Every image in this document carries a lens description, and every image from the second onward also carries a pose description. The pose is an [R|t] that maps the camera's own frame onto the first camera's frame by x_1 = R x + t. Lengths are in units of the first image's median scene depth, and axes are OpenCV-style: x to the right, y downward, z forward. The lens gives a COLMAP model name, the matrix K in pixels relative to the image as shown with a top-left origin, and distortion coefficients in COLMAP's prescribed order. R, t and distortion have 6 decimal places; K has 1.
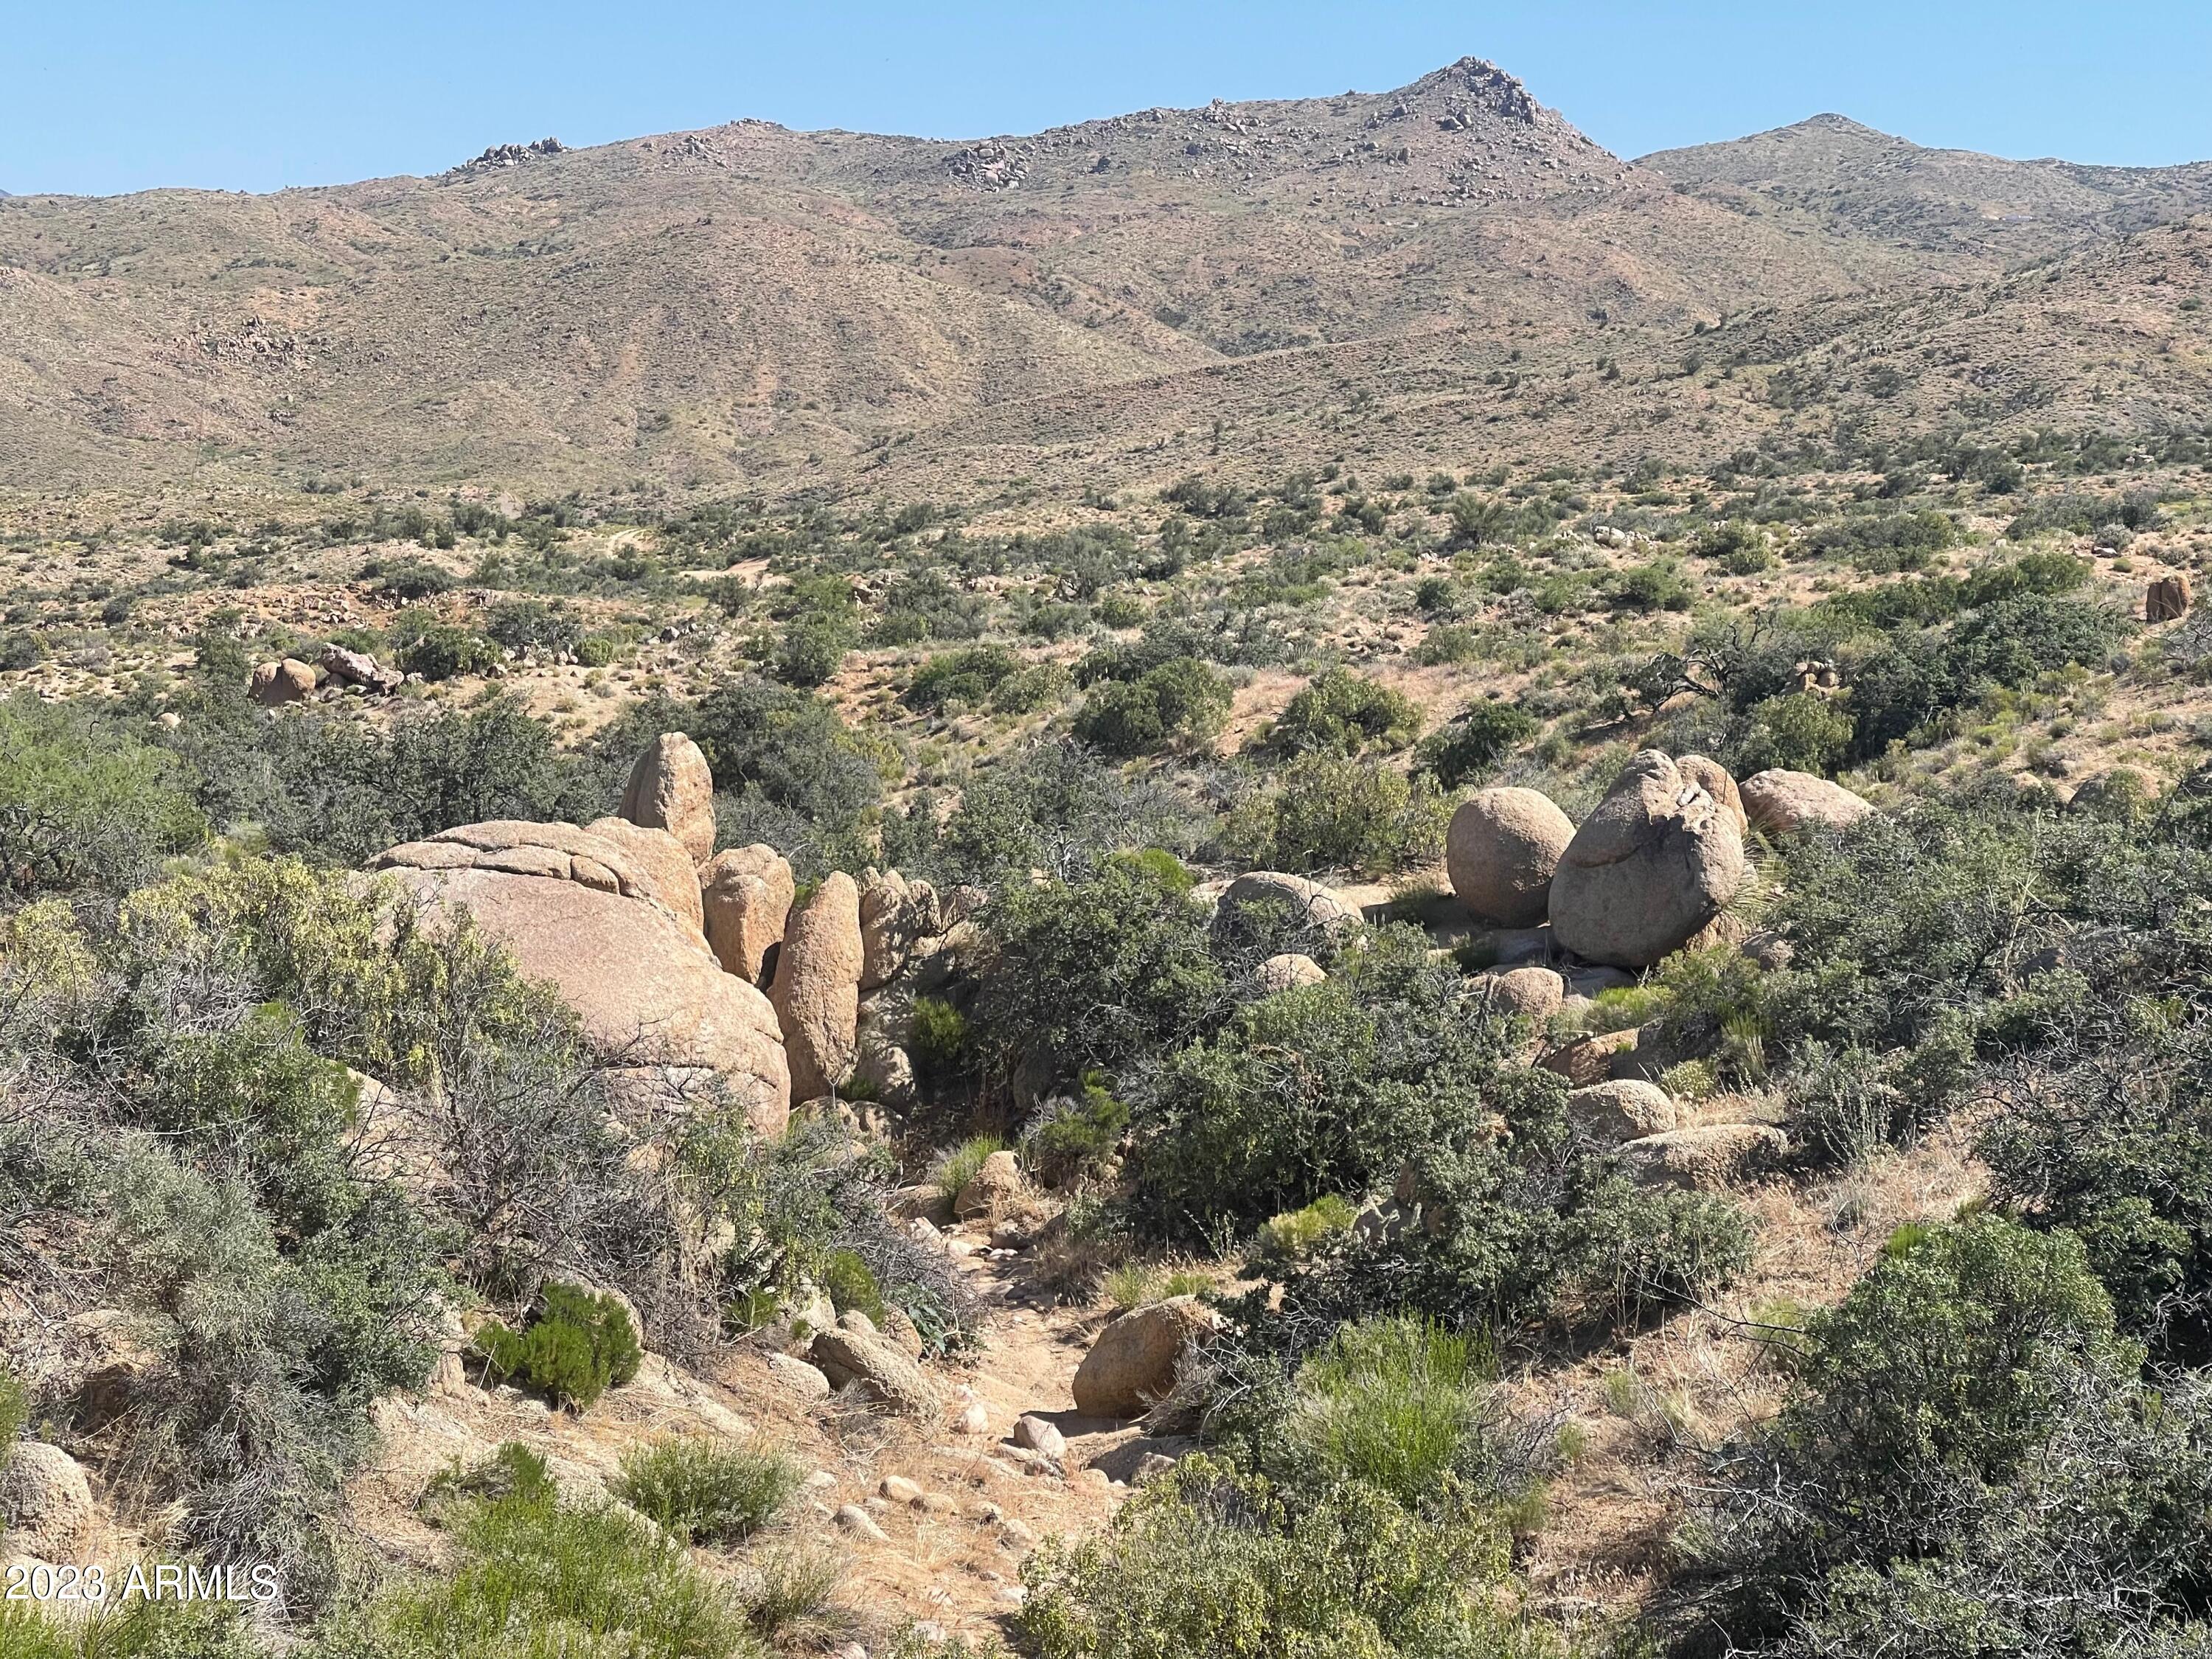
lens RADIAL K [[4059.1, 0, 1070.4], [0, 4059.1, 751.0], [0, 0, 1]] dist [0.245048, 0.000000]
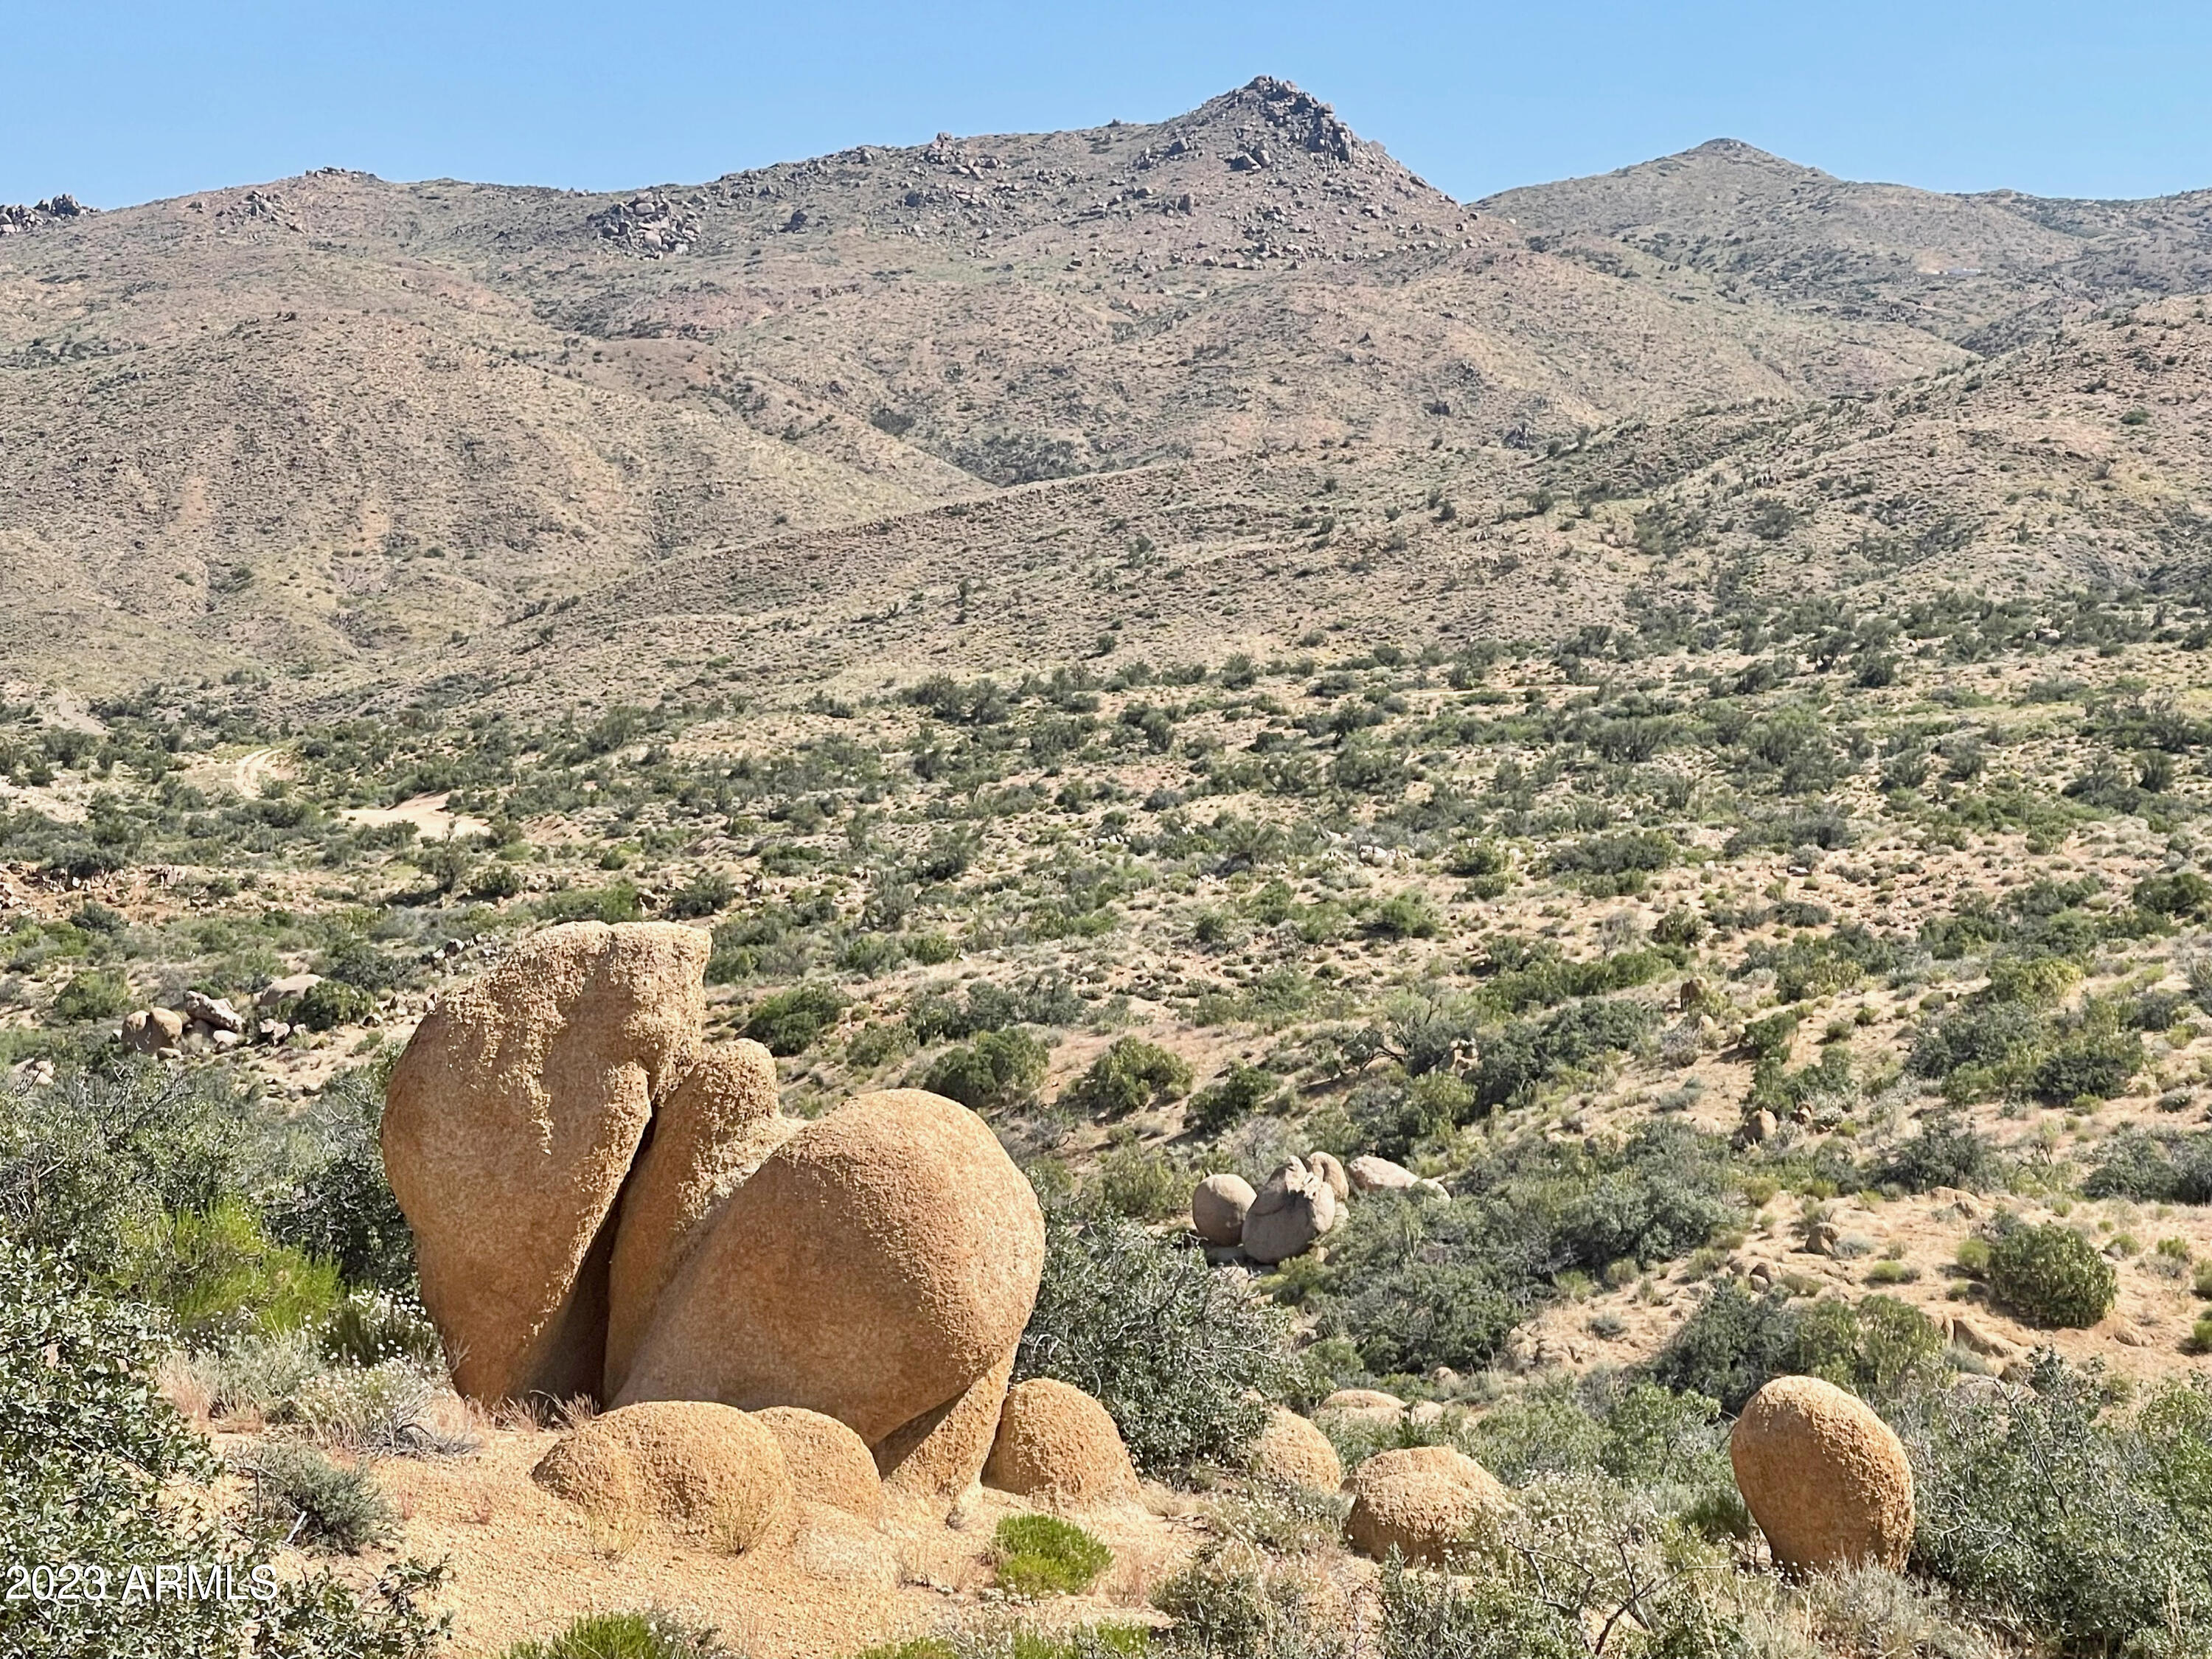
lens RADIAL K [[5545.3, 0, 1131.0], [0, 5545.3, 751.7], [0, 0, 1]] dist [0.233256, 0.000000]
pose [[0.997369, -0.024664, 0.068166, -0.009698], [0.027247, 0.998936, -0.037219, -0.008189], [-0.067176, 0.038979, 0.996979, -0.142513]]
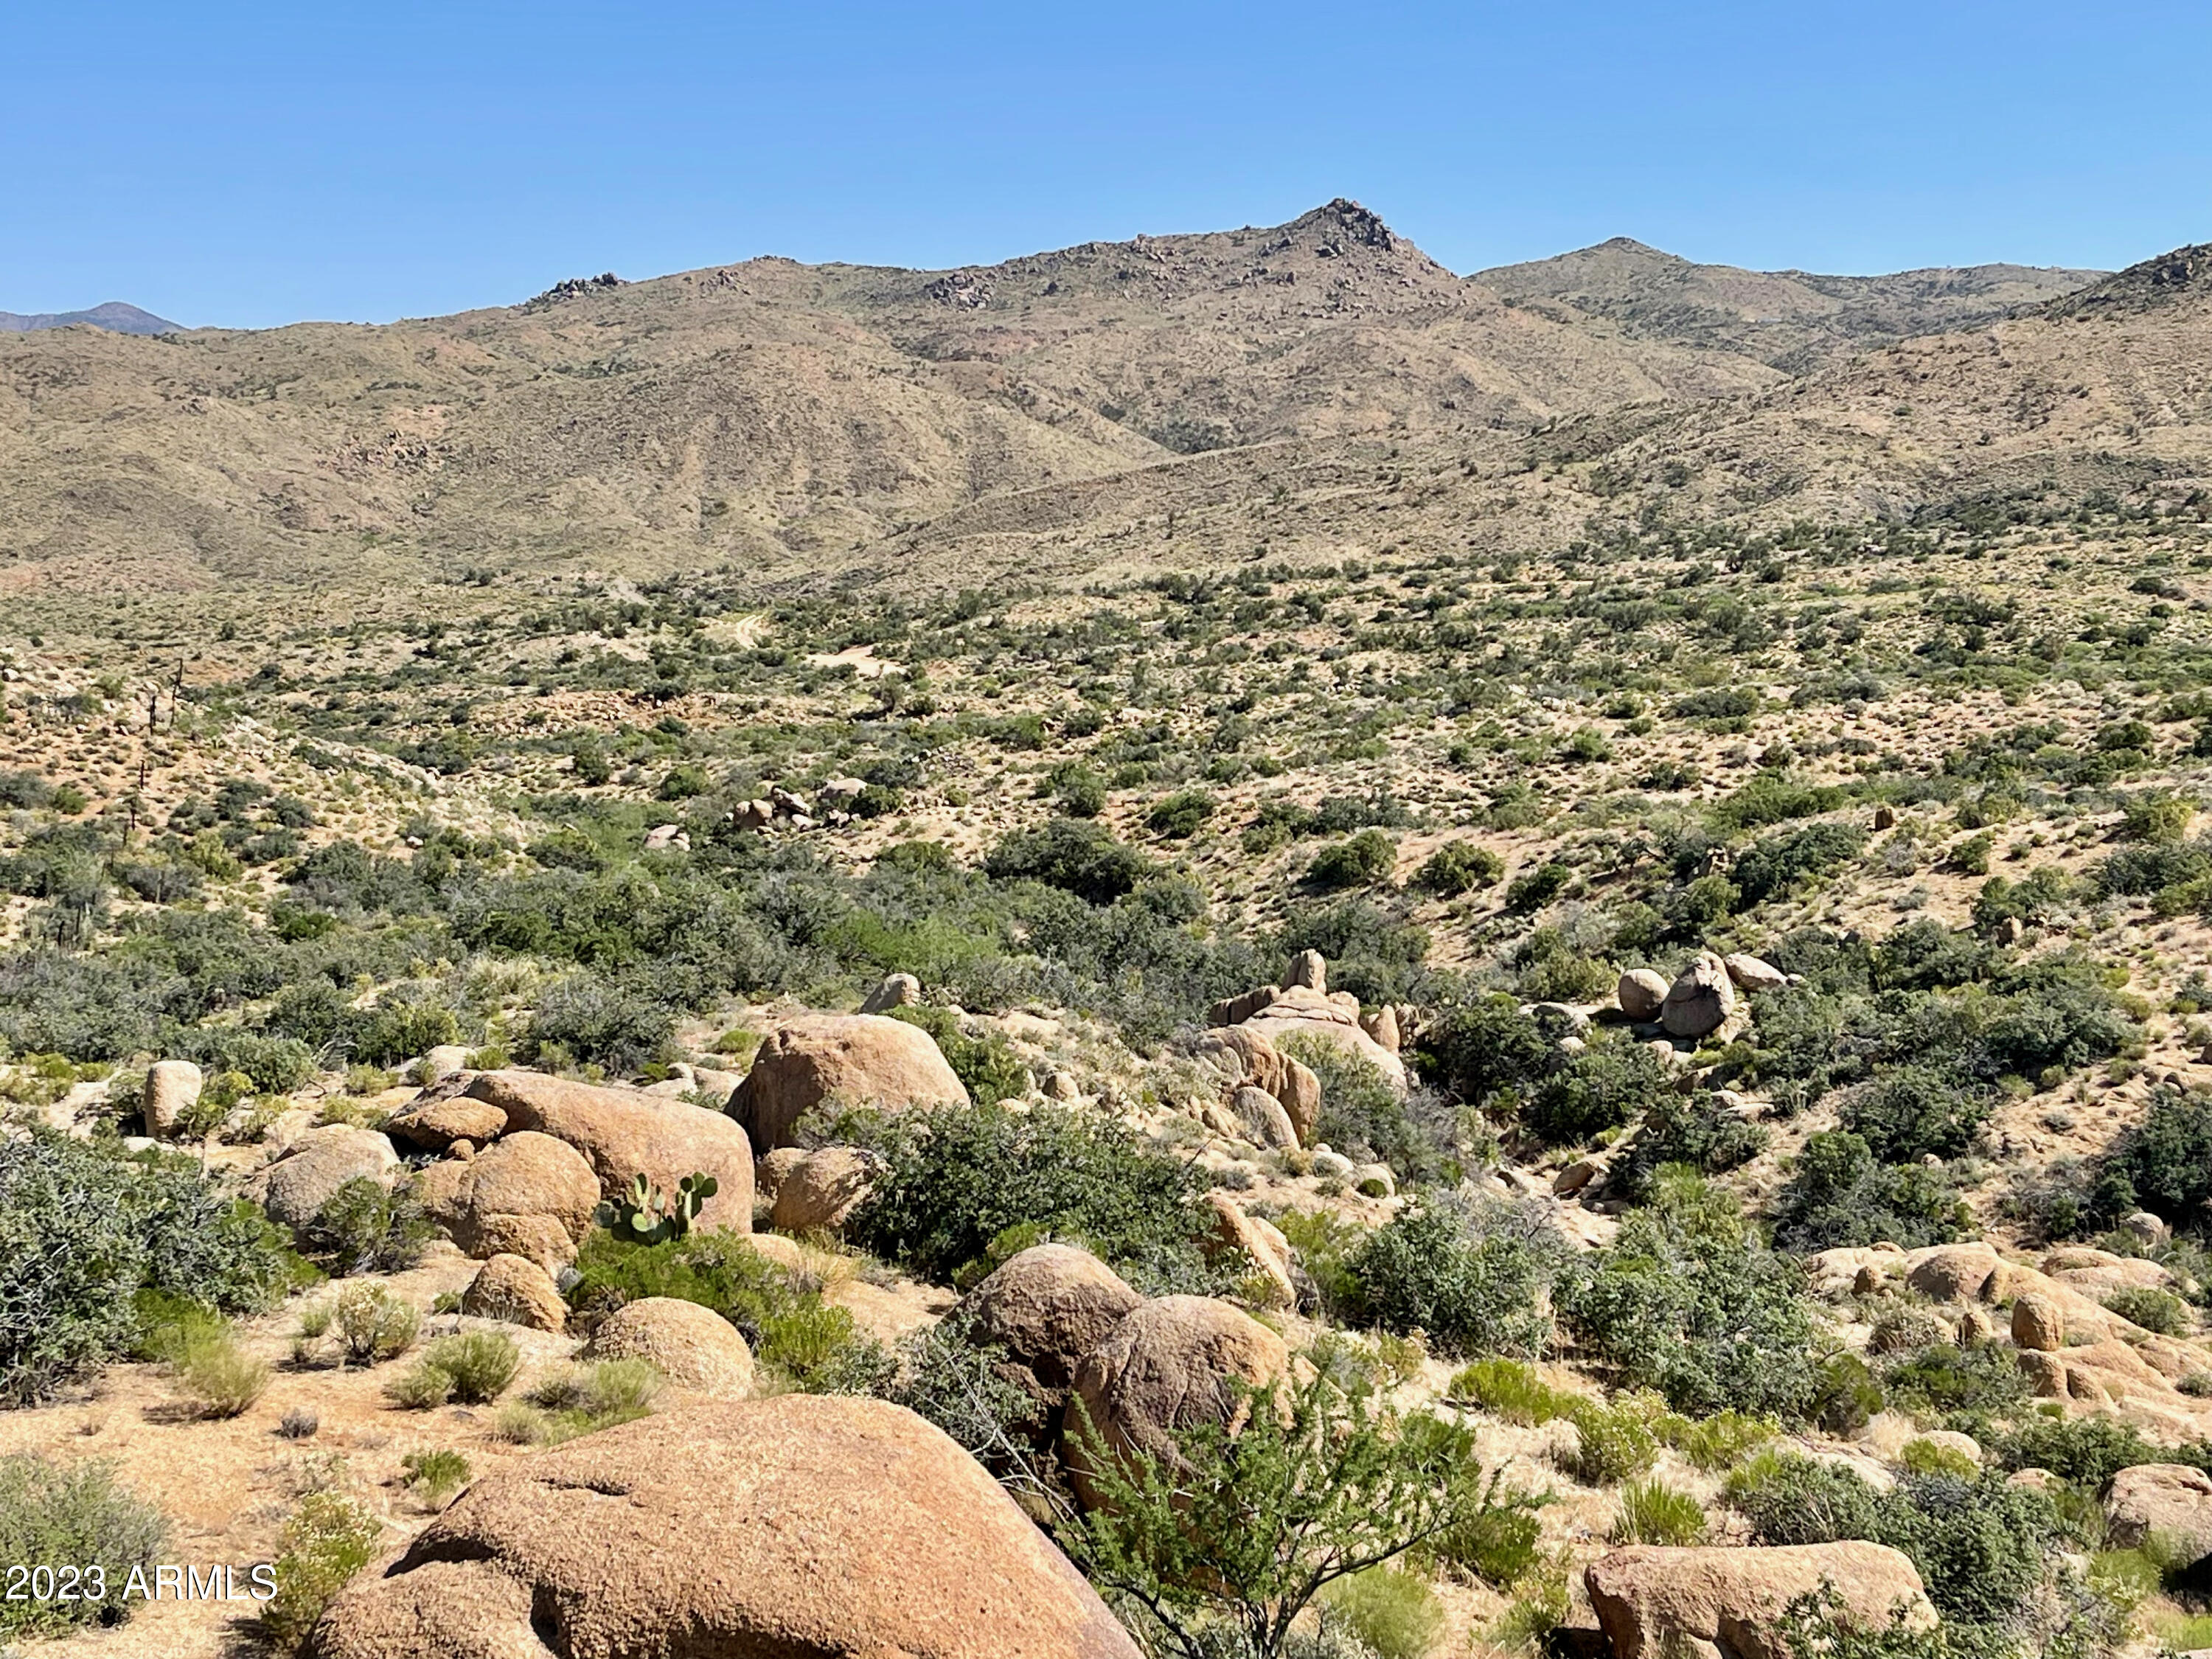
lens RADIAL K [[3331.2, 0, 1108.7], [0, 3331.2, 821.6], [0, 0, 1]] dist [0.131393, 0.000000]
pose [[0.999339, -0.020997, 0.029686, -0.025901], [0.020278, 0.999498, 0.024327, -0.012614], [-0.030182, -0.023709, 0.999263, -0.100045]]
